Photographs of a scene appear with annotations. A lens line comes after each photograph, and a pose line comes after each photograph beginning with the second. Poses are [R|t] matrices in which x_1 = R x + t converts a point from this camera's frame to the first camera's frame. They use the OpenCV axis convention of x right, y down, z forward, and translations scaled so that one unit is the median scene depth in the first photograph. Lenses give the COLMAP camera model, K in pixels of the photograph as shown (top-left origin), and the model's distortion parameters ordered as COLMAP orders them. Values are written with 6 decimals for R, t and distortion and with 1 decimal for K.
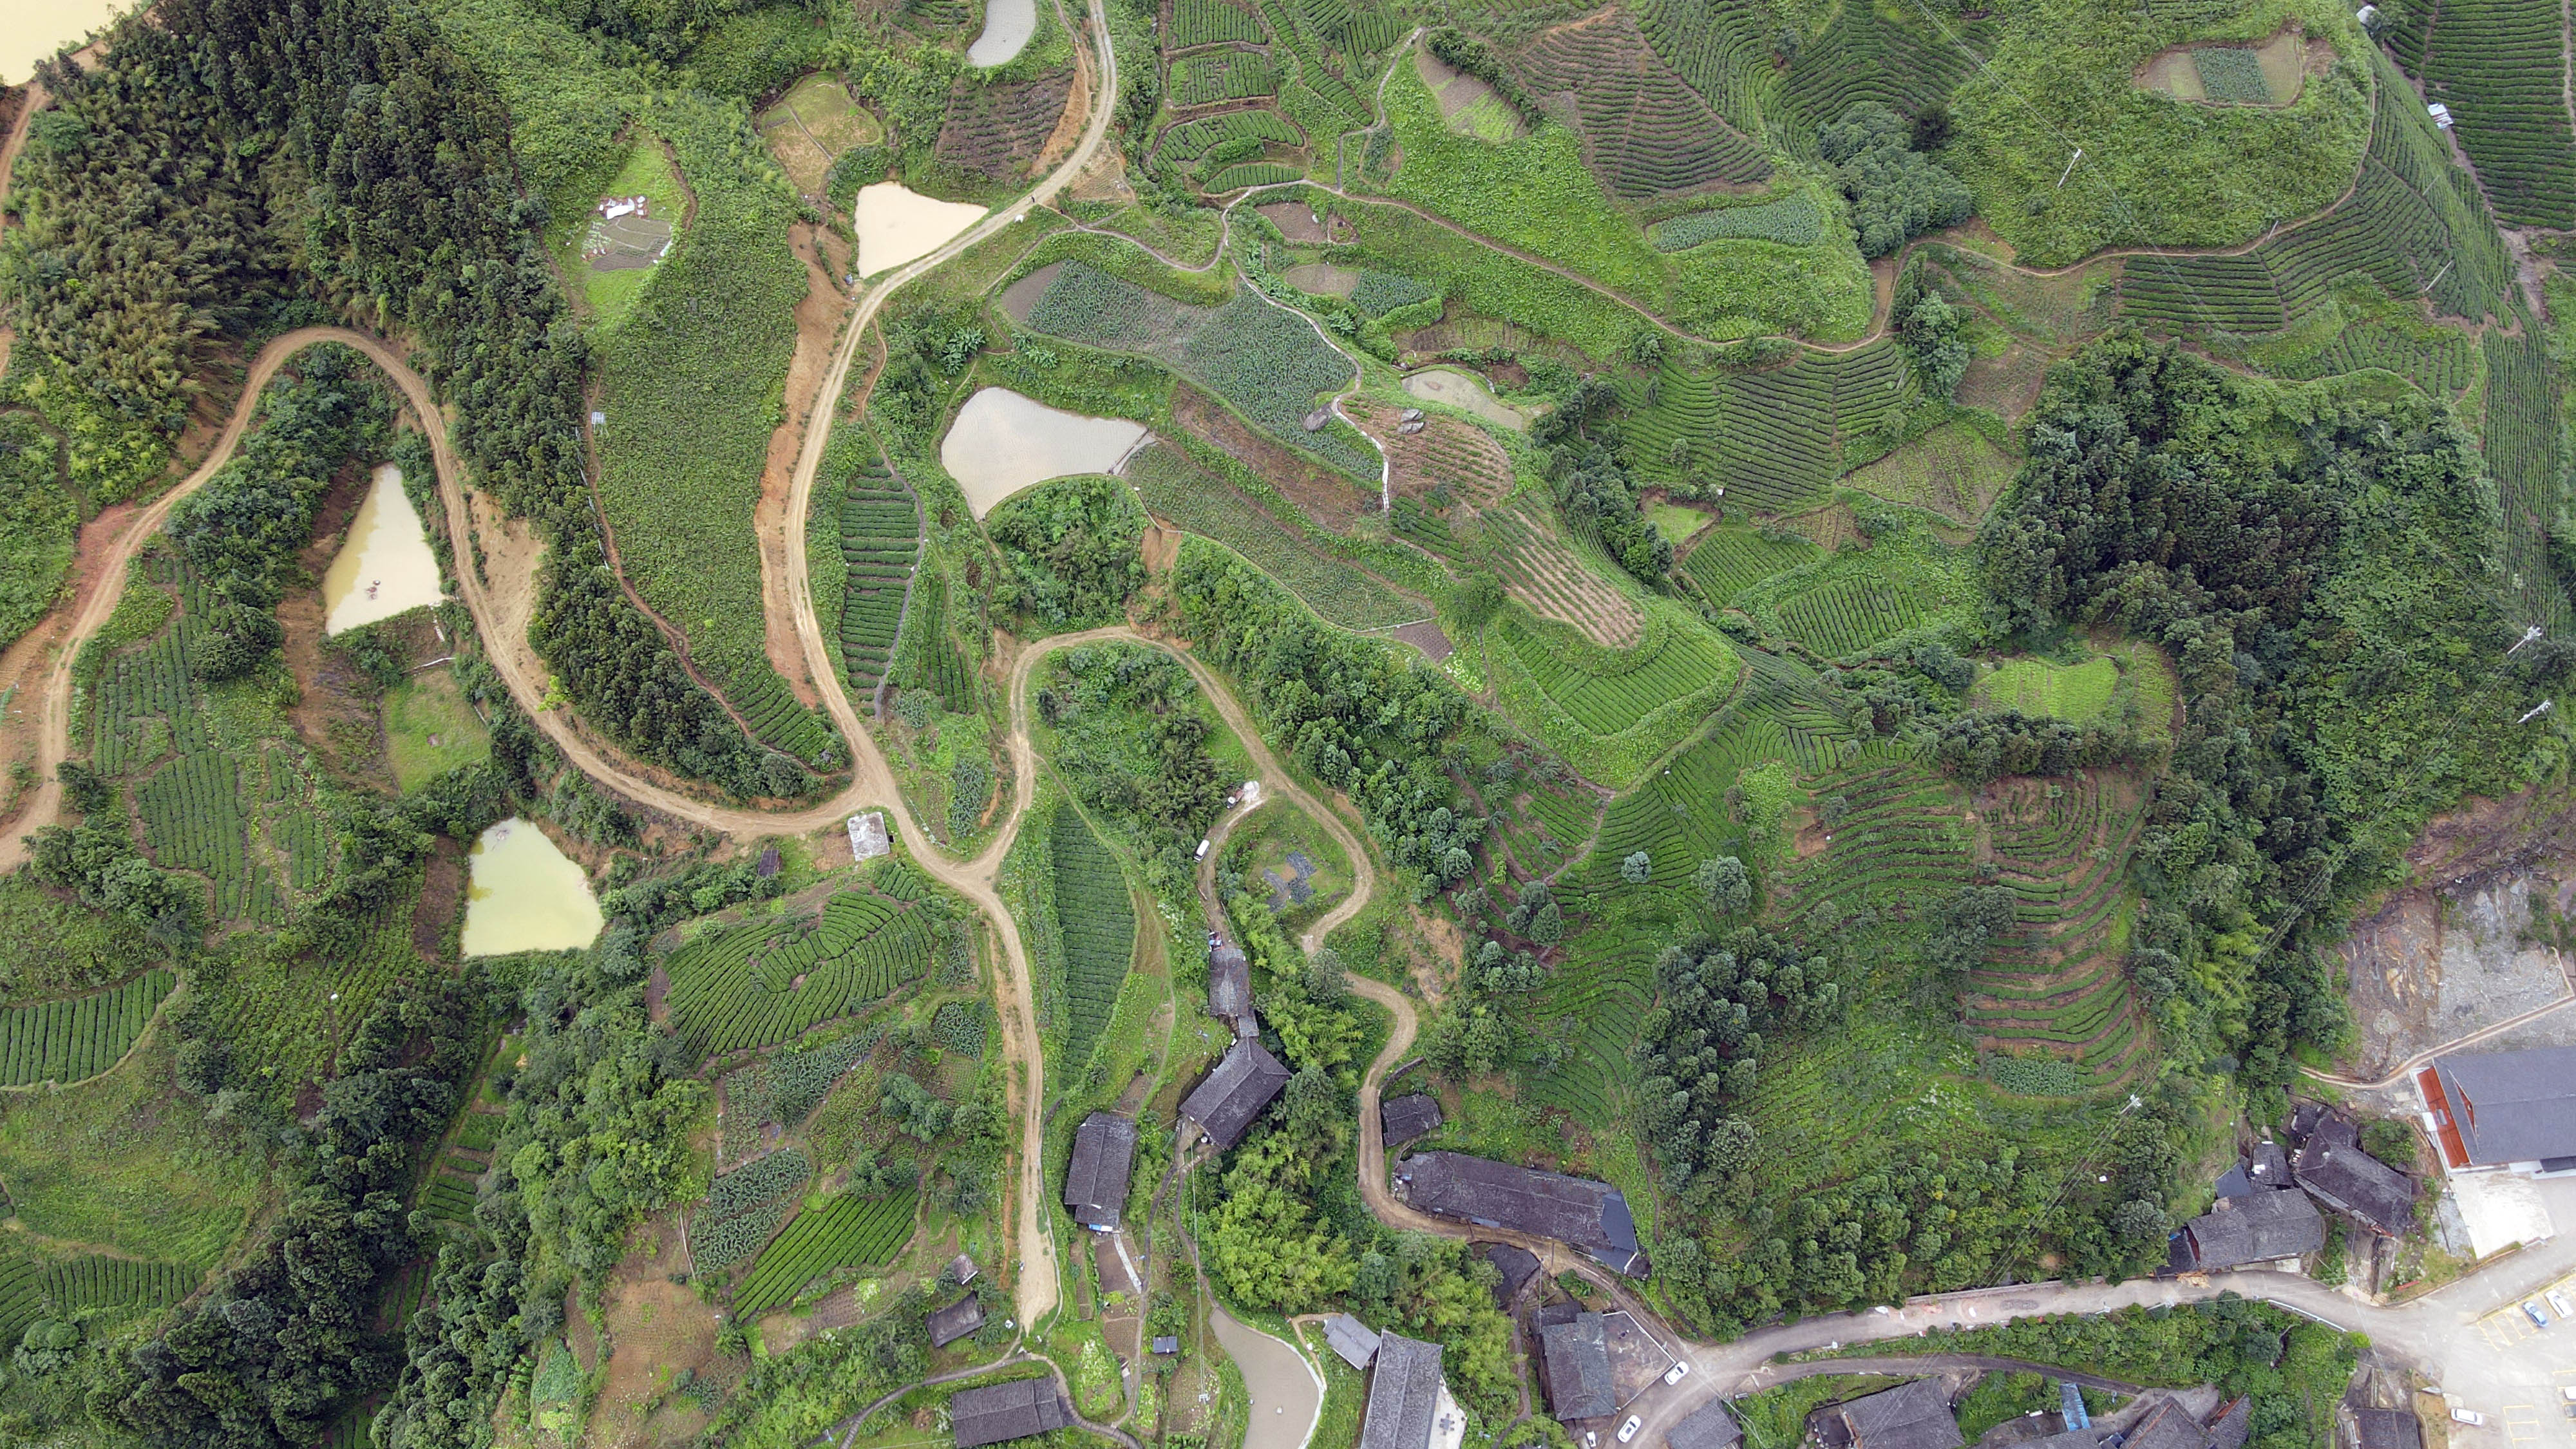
lens RADIAL K [[1891.5, 0, 1282.9], [0, 1891.5, 727.0], [0, 0, 1]] dist [0.002337, 0.027353]
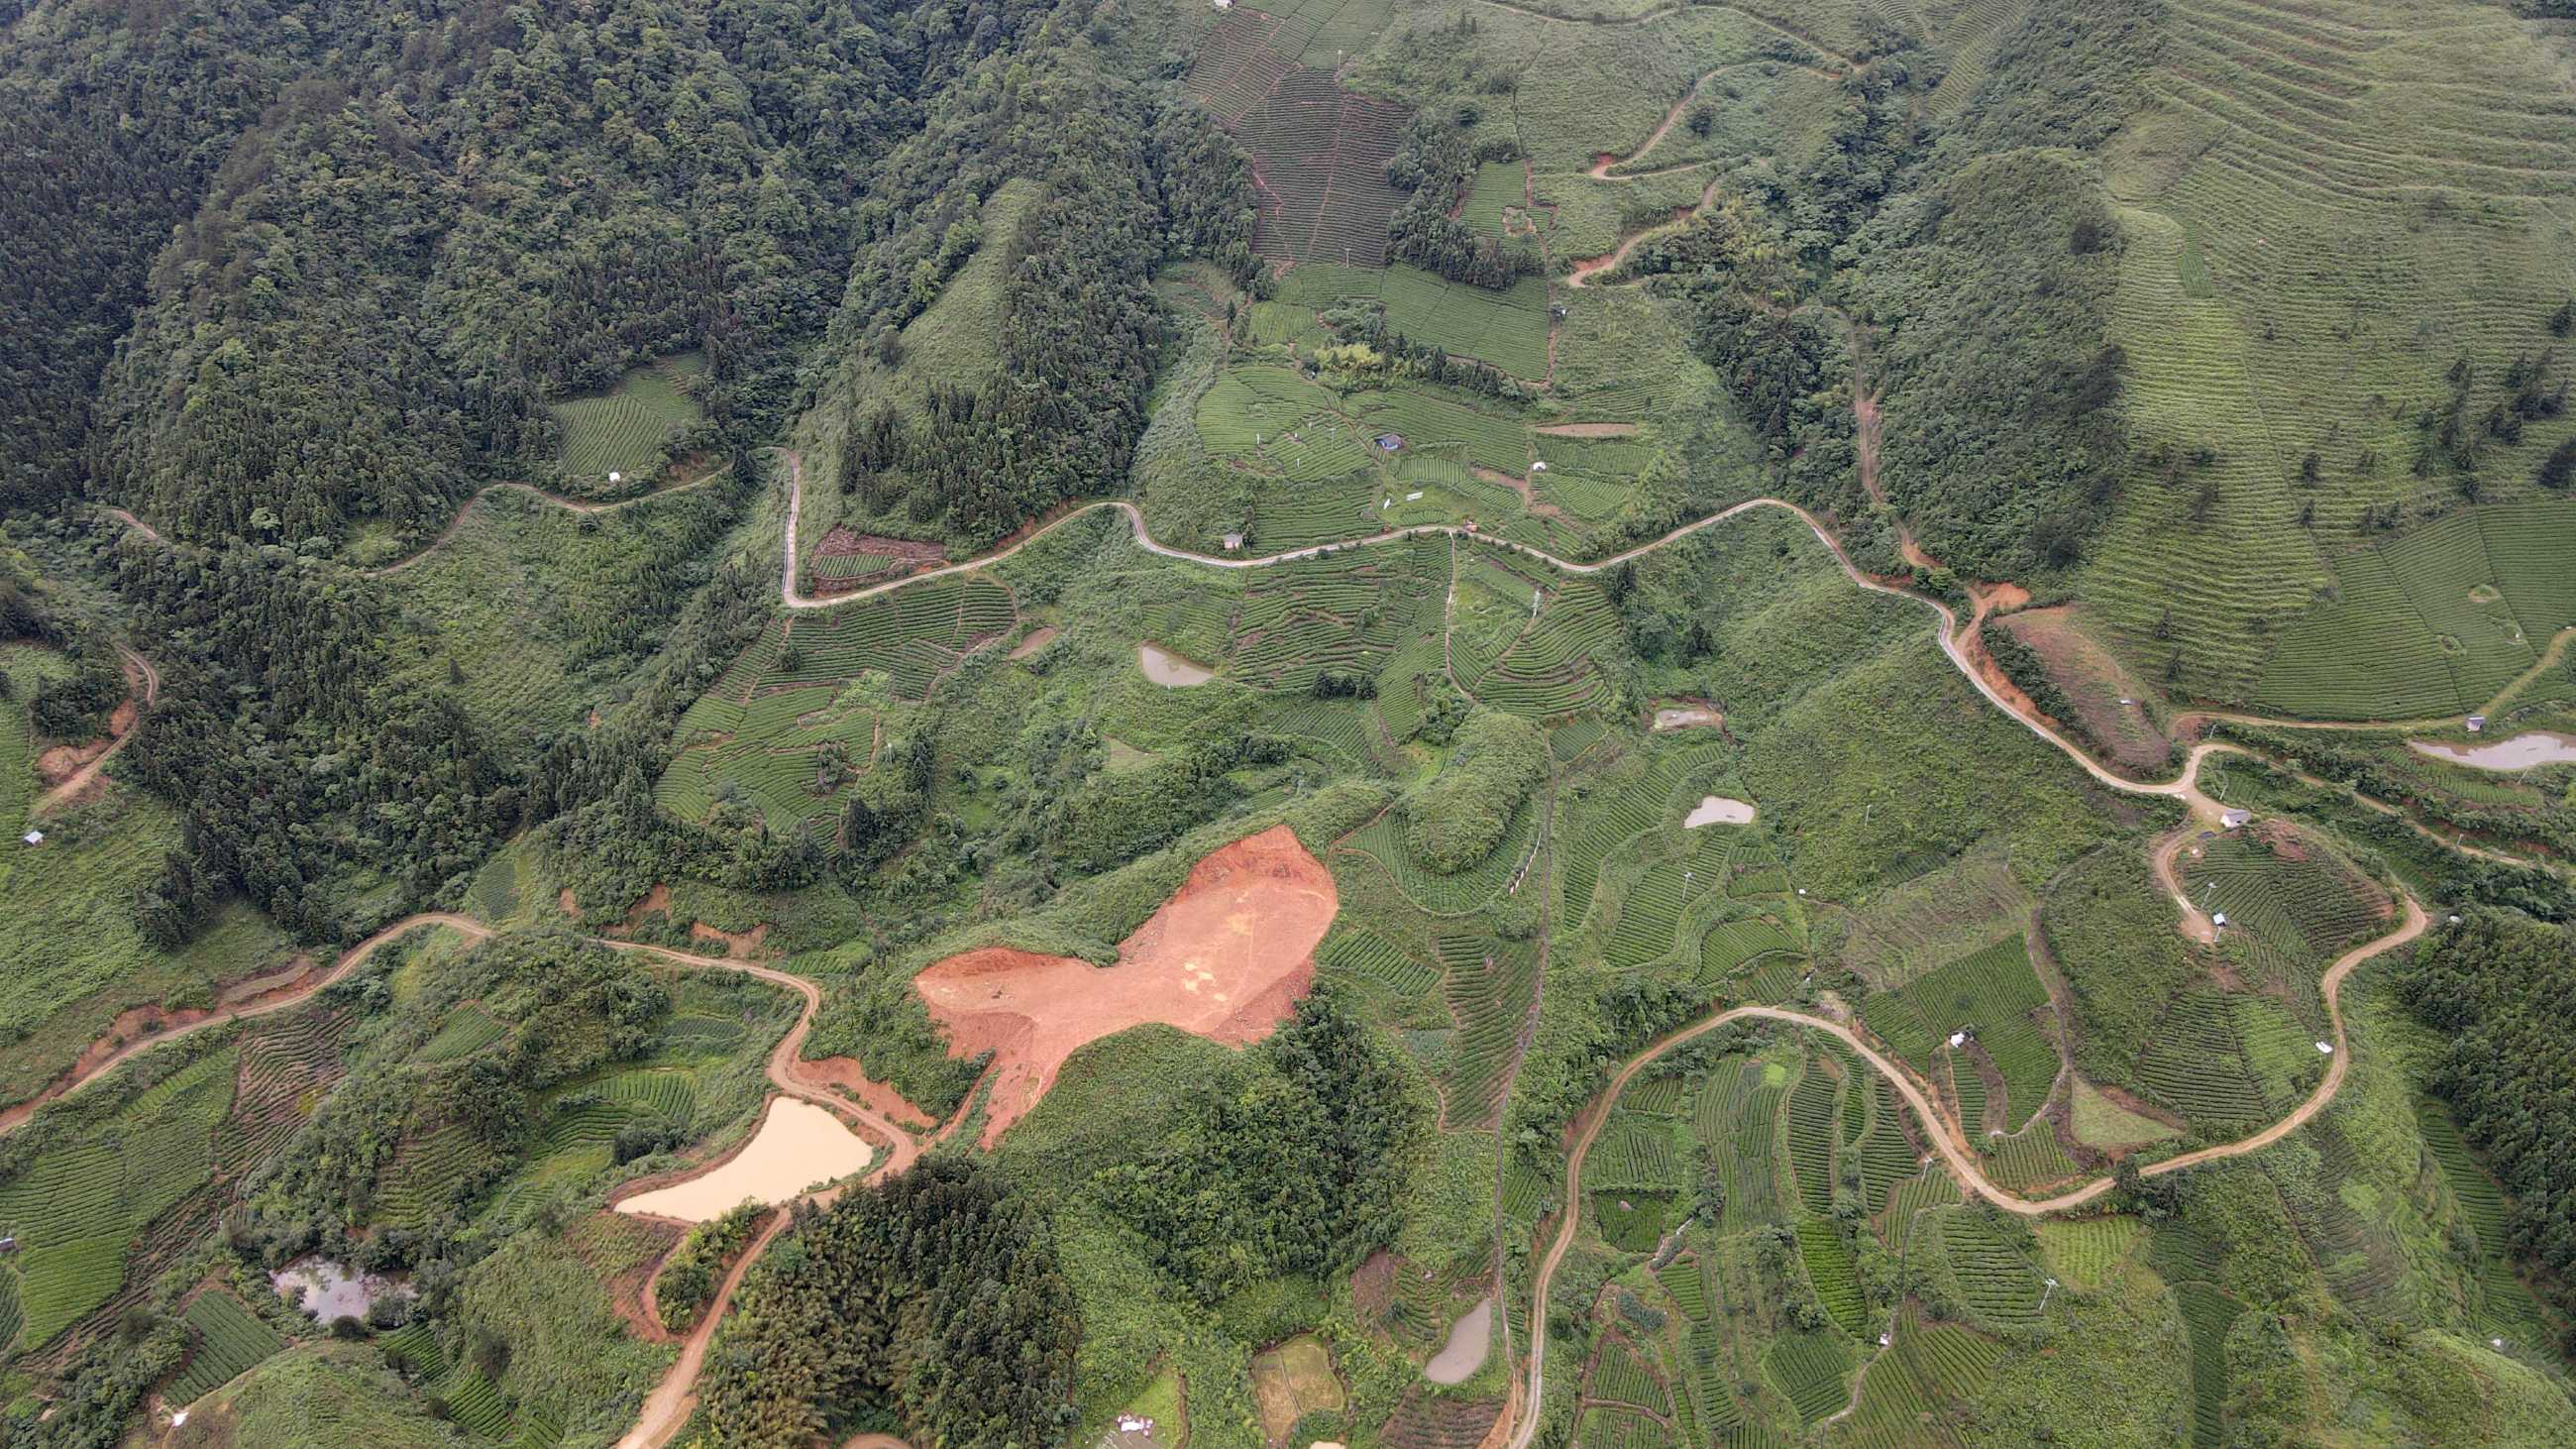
lens RADIAL K [[1891.9, 0, 1277.6], [0, 1891.9, 727.8], [0, 0, 1]] dist [0.002337, 0.027353]
pose [[0.937314, 0.210613, -0.277640, 0.000734], [-0.315951, 0.849728, -0.422063, -0.162783], [0.147026, 0.483326, 0.863006, -0.326384]]
